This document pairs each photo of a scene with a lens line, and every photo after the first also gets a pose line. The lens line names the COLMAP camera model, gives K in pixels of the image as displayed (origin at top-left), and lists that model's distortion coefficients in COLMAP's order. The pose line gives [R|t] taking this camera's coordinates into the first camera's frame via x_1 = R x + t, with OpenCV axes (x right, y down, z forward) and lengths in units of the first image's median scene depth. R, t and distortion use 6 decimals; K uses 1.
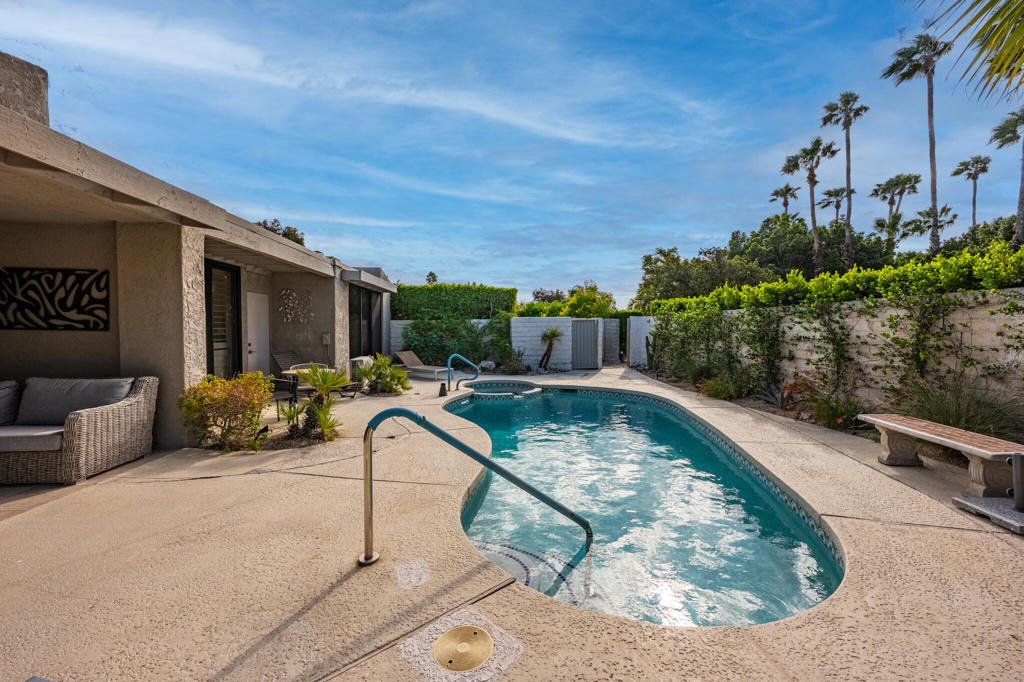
lens RADIAL K [[398.6, 0, 512.0], [0, 398.6, 341.0], [0, 0, 1]] dist [0.010103, 0.000037]
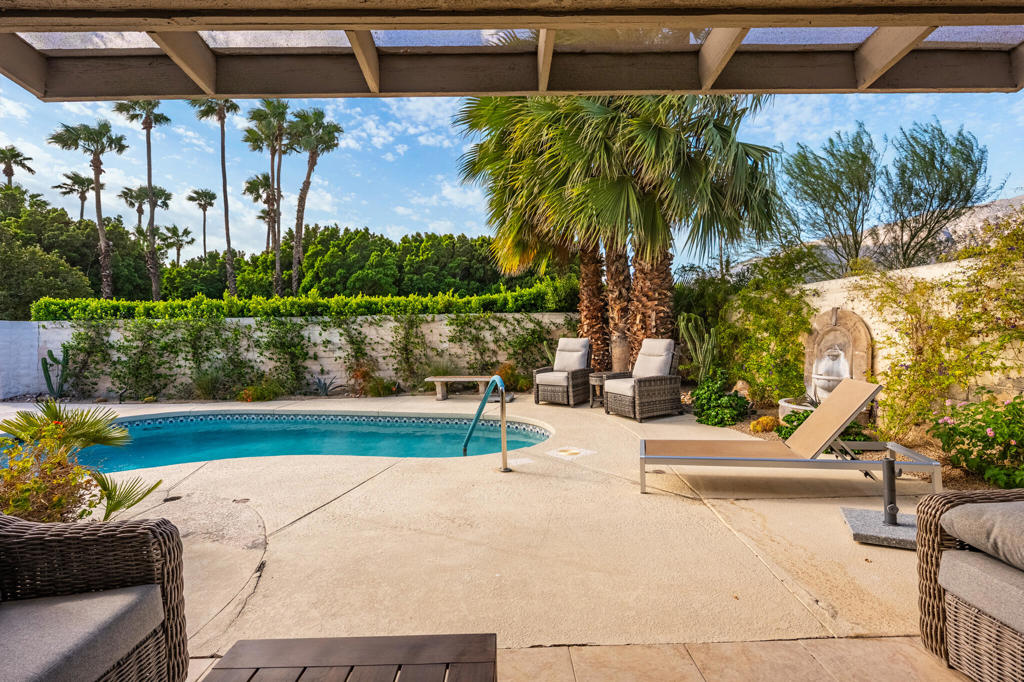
lens RADIAL K [[474.1, 0, 512.0], [0, 474.1, 341.0], [0, 0, 1]] dist [-0.001408, -0.000375]
pose [[0.047755, -0.011295, 0.998795, -0.782540], [0.047552, 0.998828, 0.009022, 0.005179], [-0.997727, 0.047064, 0.048236, 0.305886]]
